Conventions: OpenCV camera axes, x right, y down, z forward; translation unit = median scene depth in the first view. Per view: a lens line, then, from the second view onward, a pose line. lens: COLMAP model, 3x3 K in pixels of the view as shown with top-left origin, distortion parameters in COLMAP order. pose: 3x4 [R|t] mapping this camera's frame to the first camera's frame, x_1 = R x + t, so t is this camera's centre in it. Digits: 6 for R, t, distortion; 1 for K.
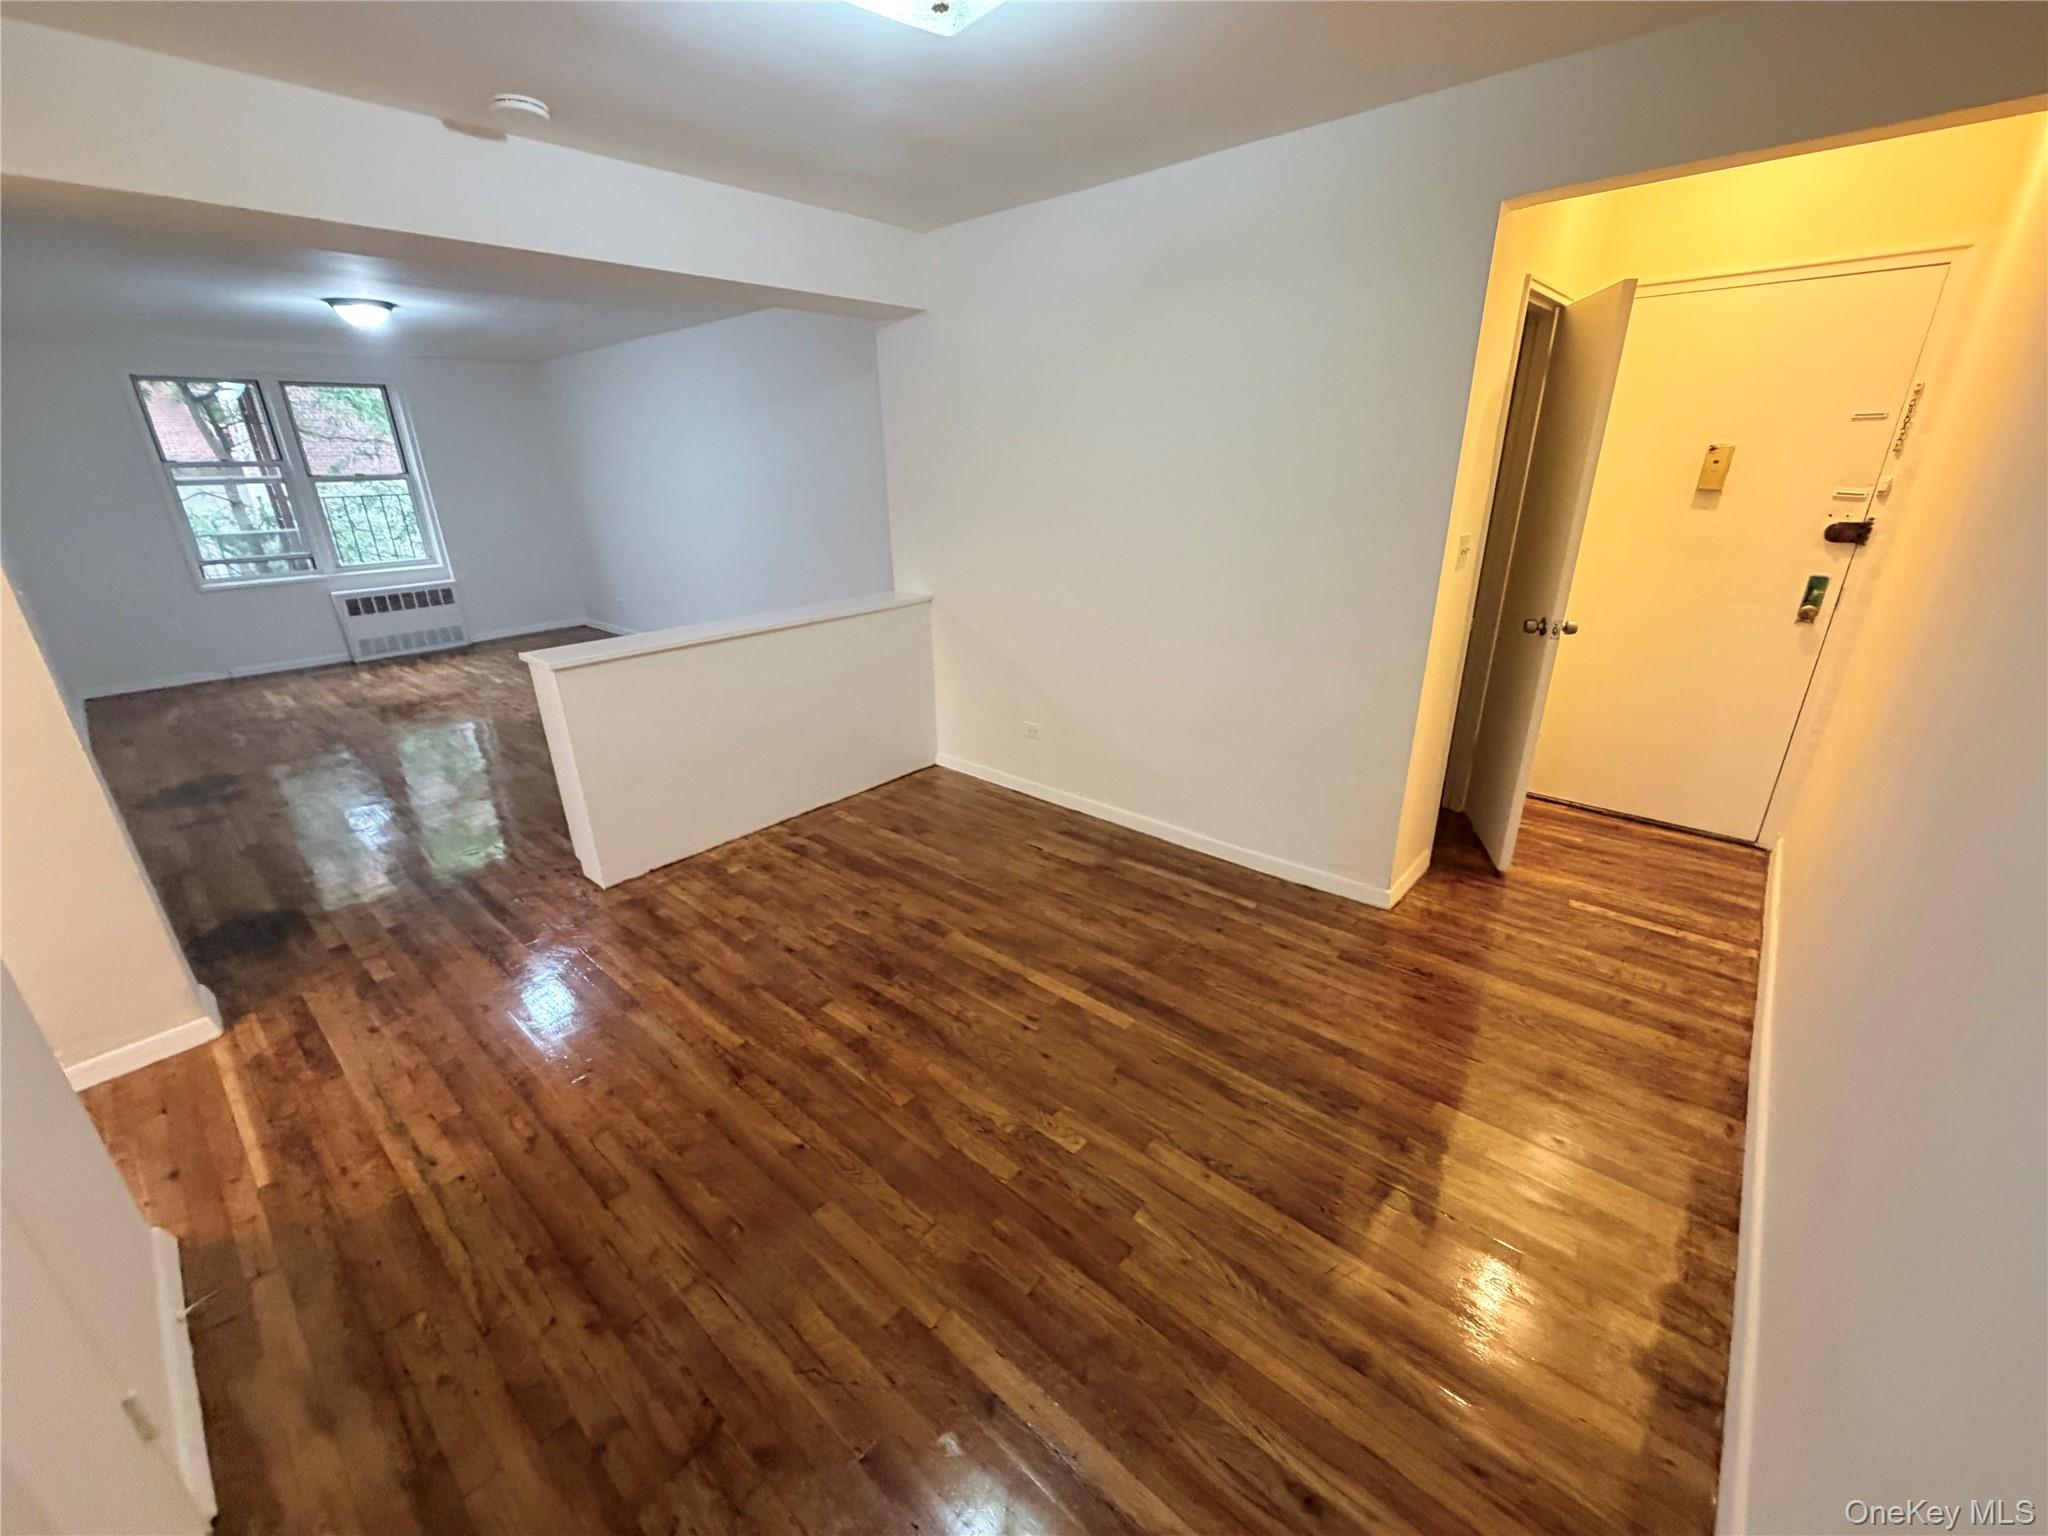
lens RADIAL K [[816.0, 0, 1018.5], [0, 816.0, 767.3], [0, 0, 1]] dist [0.000786, -0.000019]
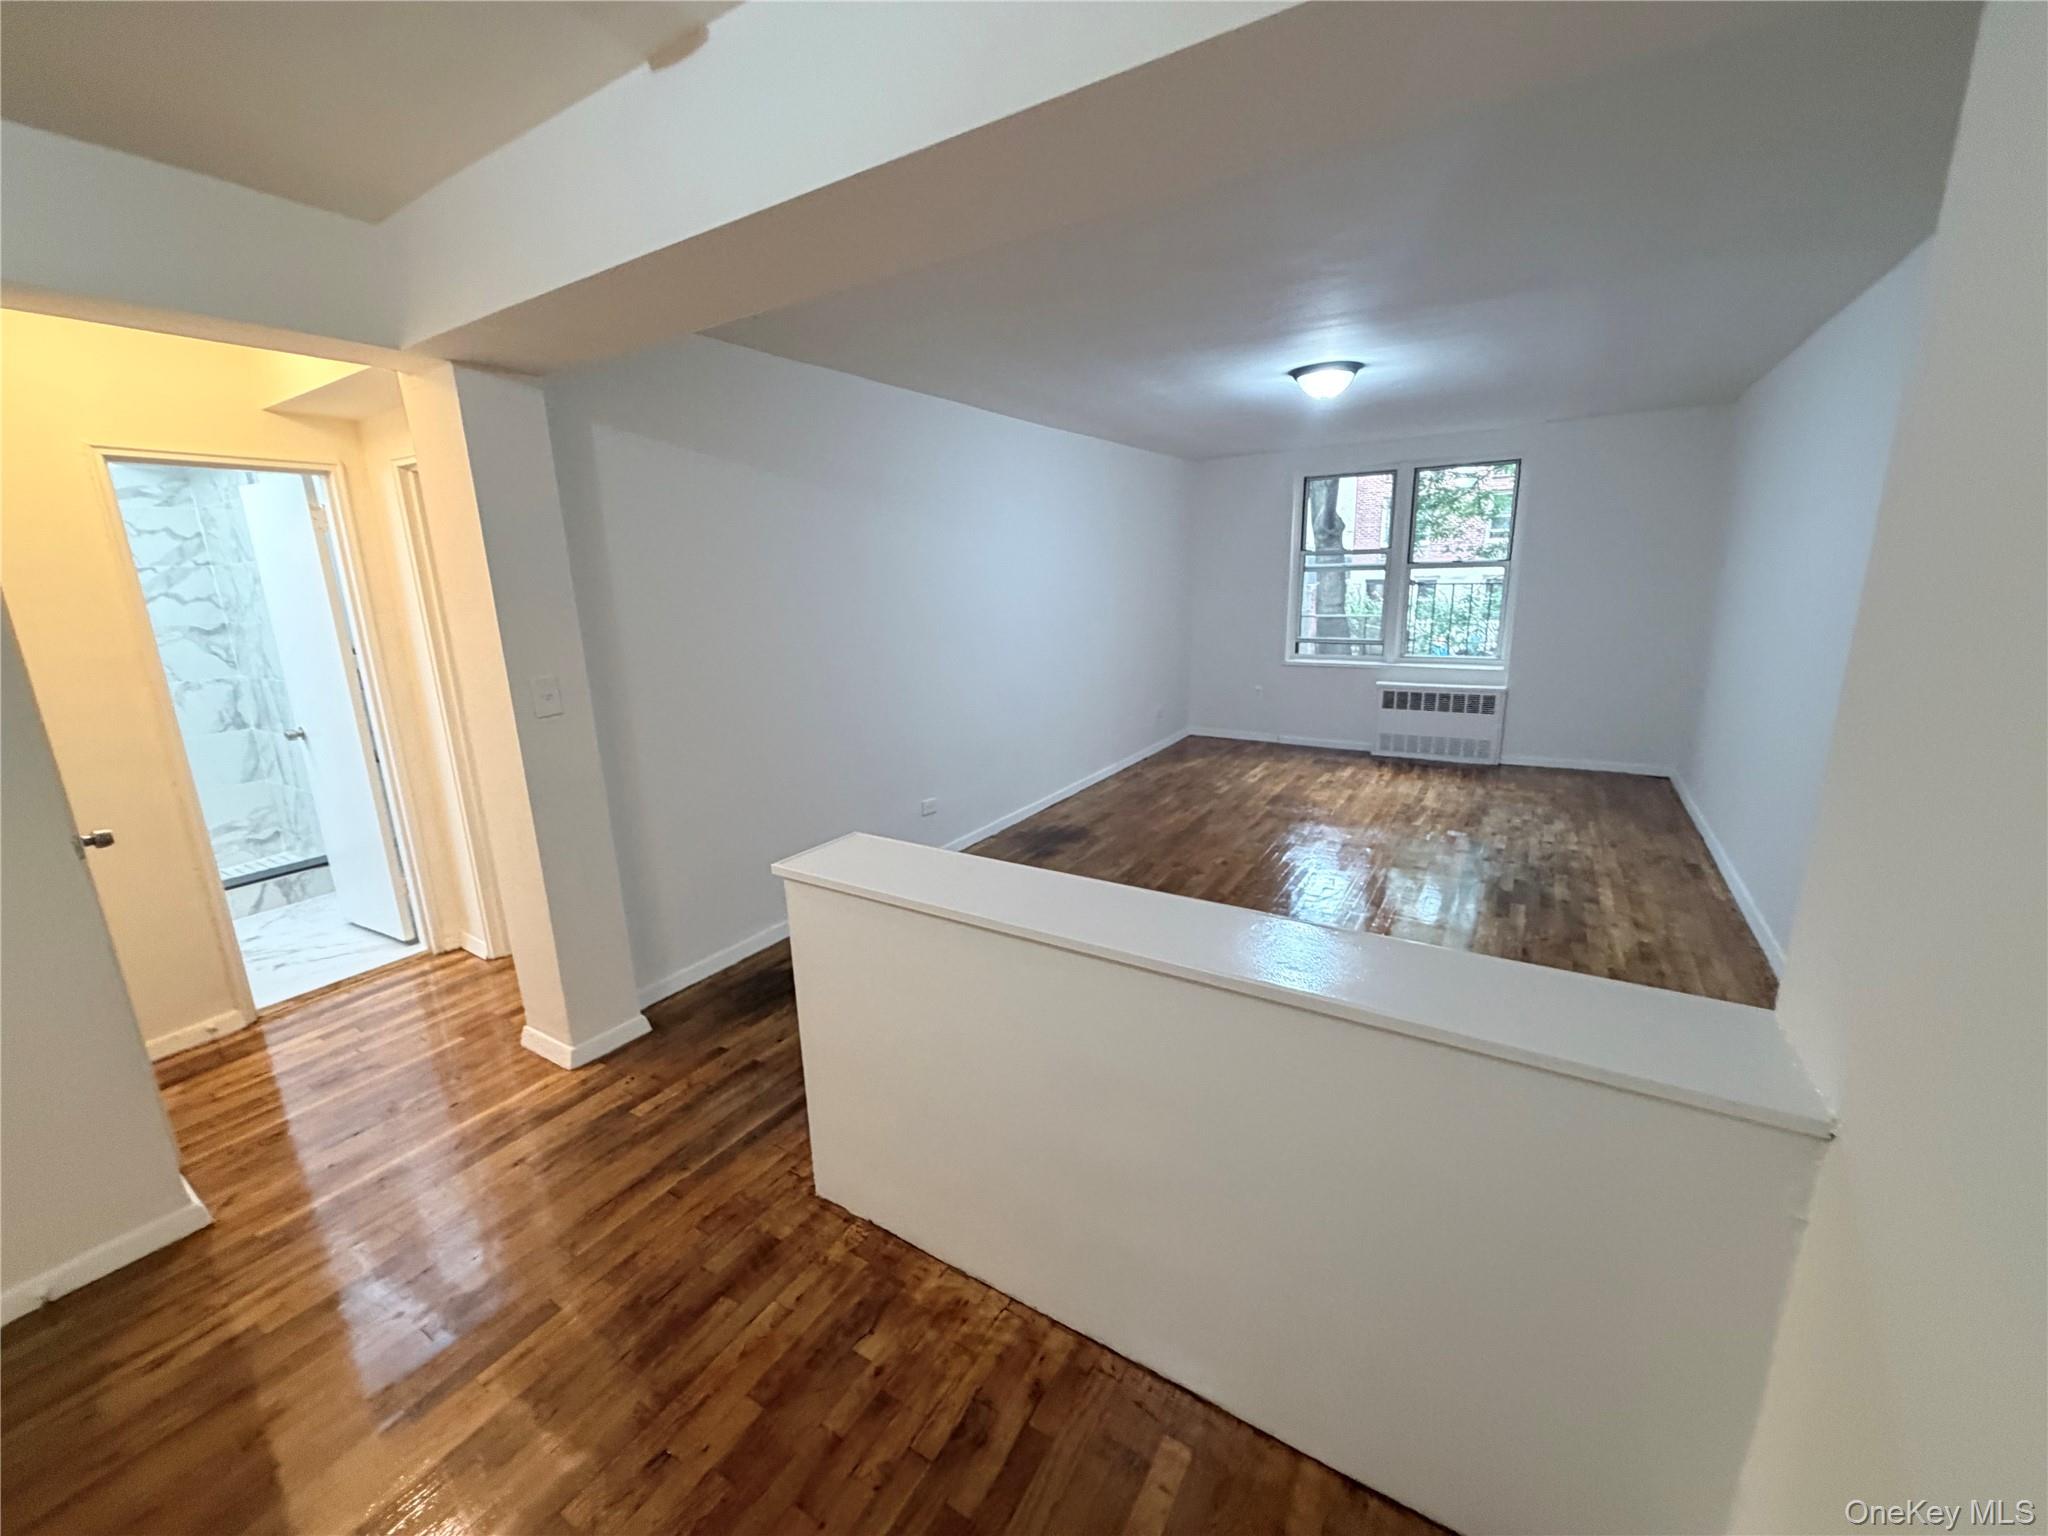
lens RADIAL K [[816.0, 0, 1017.7], [0, 816.0, 767.7], [0, 0, 1]] dist [0.000786, -0.000019]
pose [[0.164166, 0.246760, -0.955070, 0.073381], [-0.326626, 0.927187, 0.183412, -0.386536], [0.930787, 0.281841, 0.232811, 1.007342]]
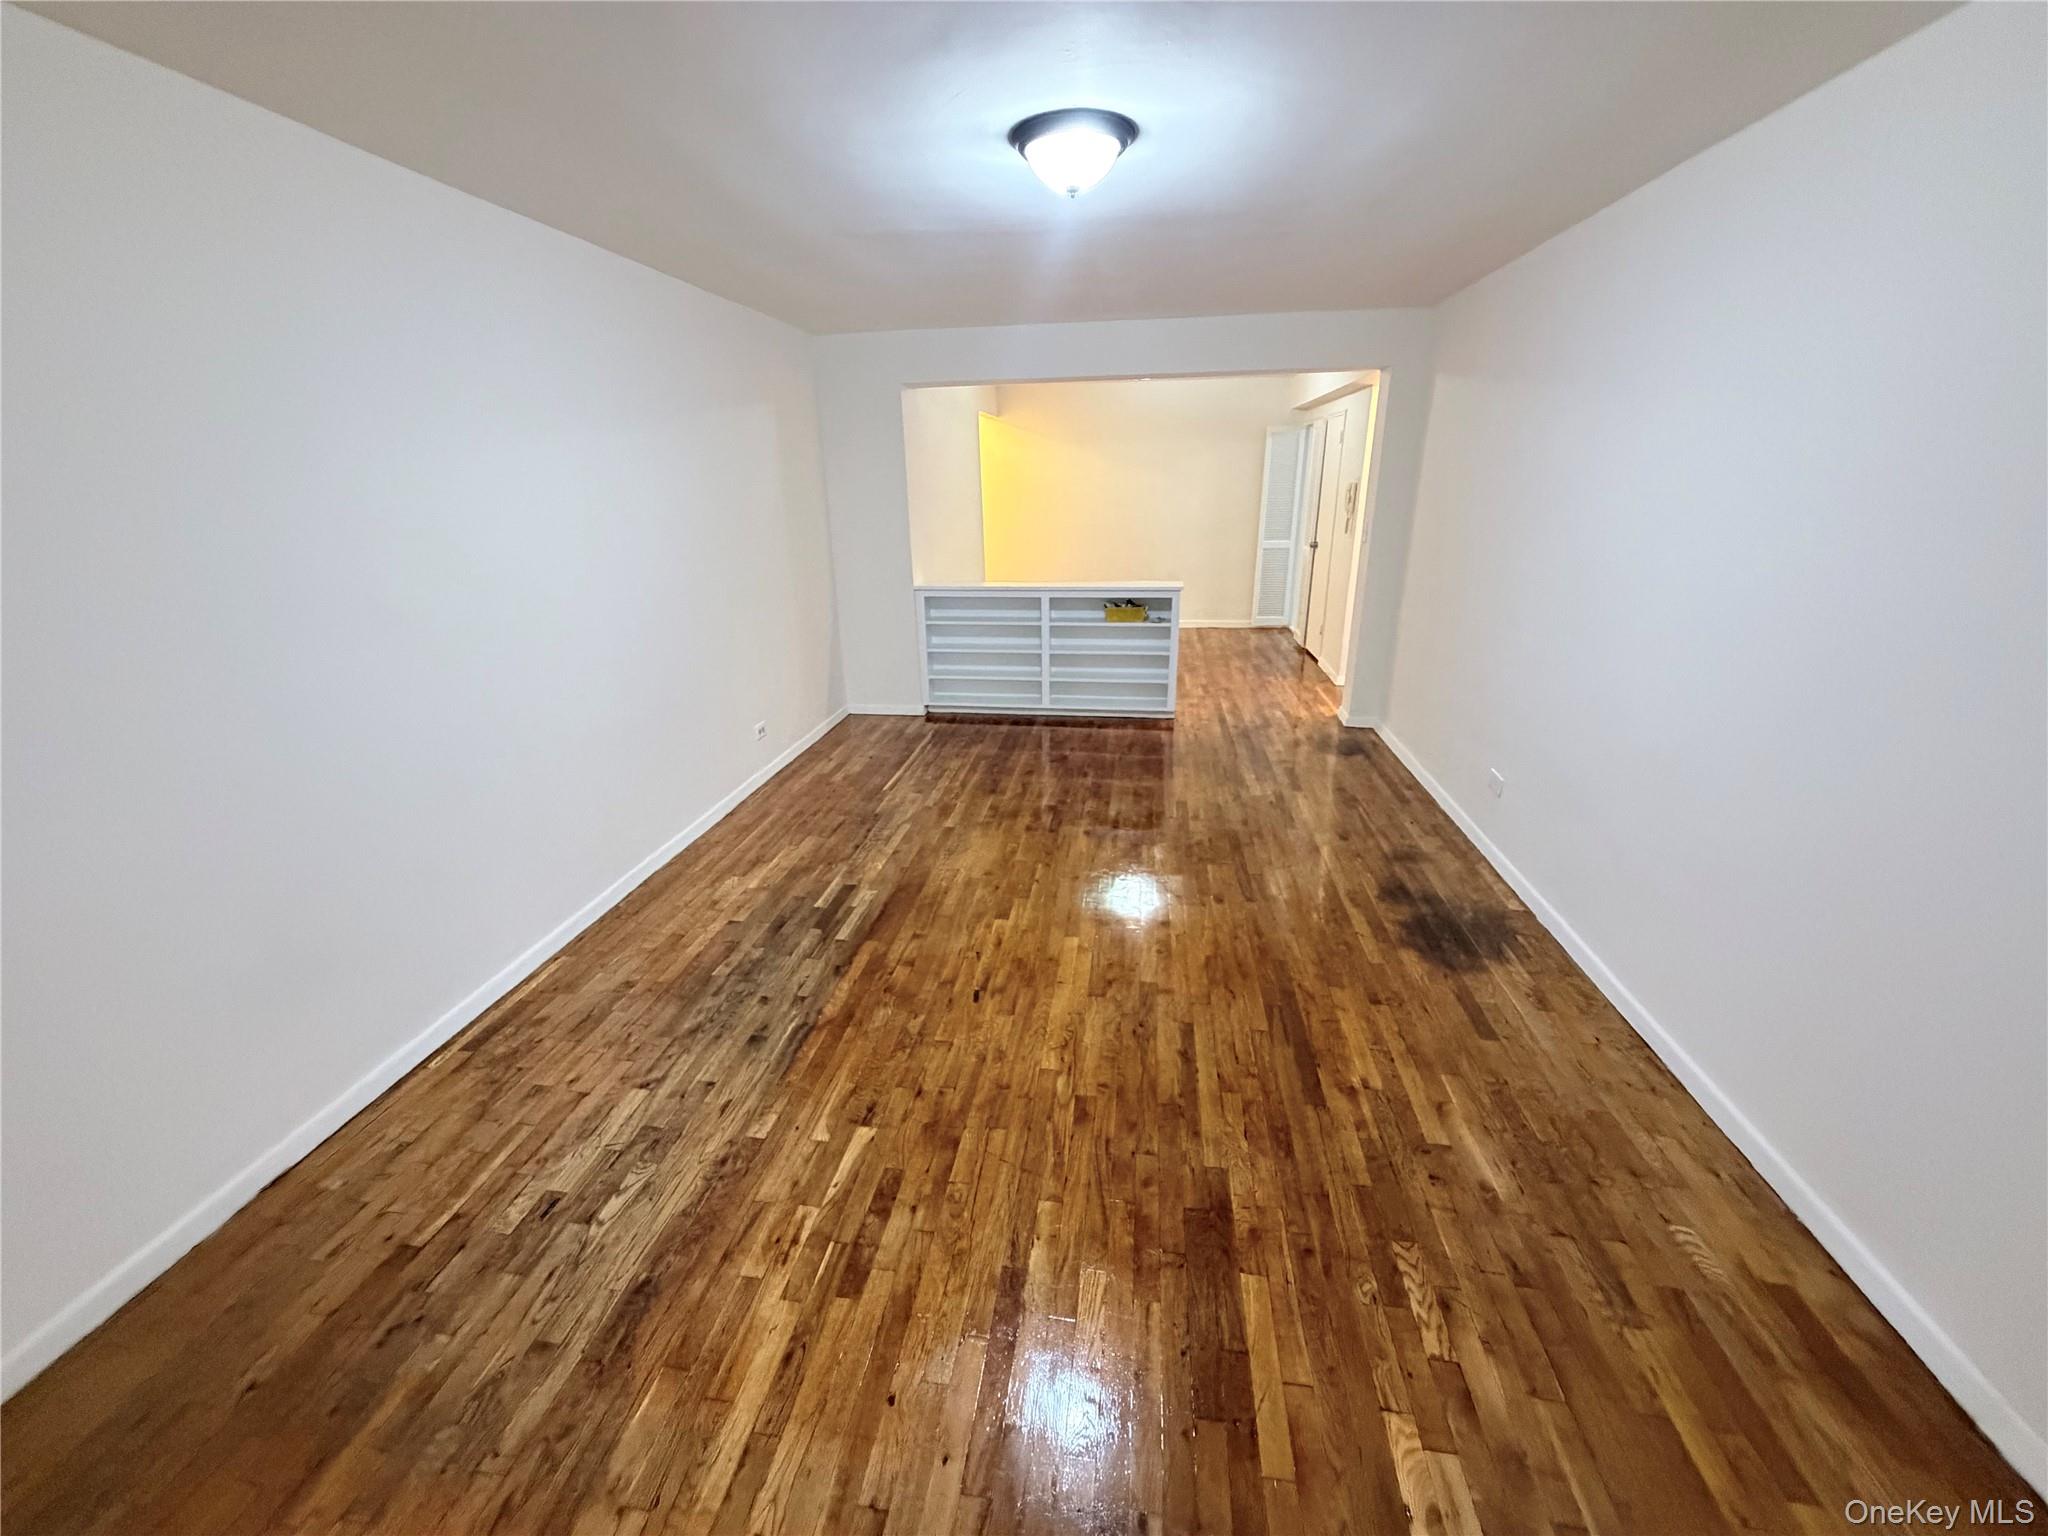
lens RADIAL K [[816.0, 0, 1013.9], [0, 816.0, 771.6], [0, 0, 1]] dist [0.000786, -0.000019]
pose [[-0.542211, -0.257353, 0.799861, -2.021304], [0.327621, 0.811843, 0.483297, -0.824823], [-0.773739, 0.524100, -0.355875, 2.232331]]
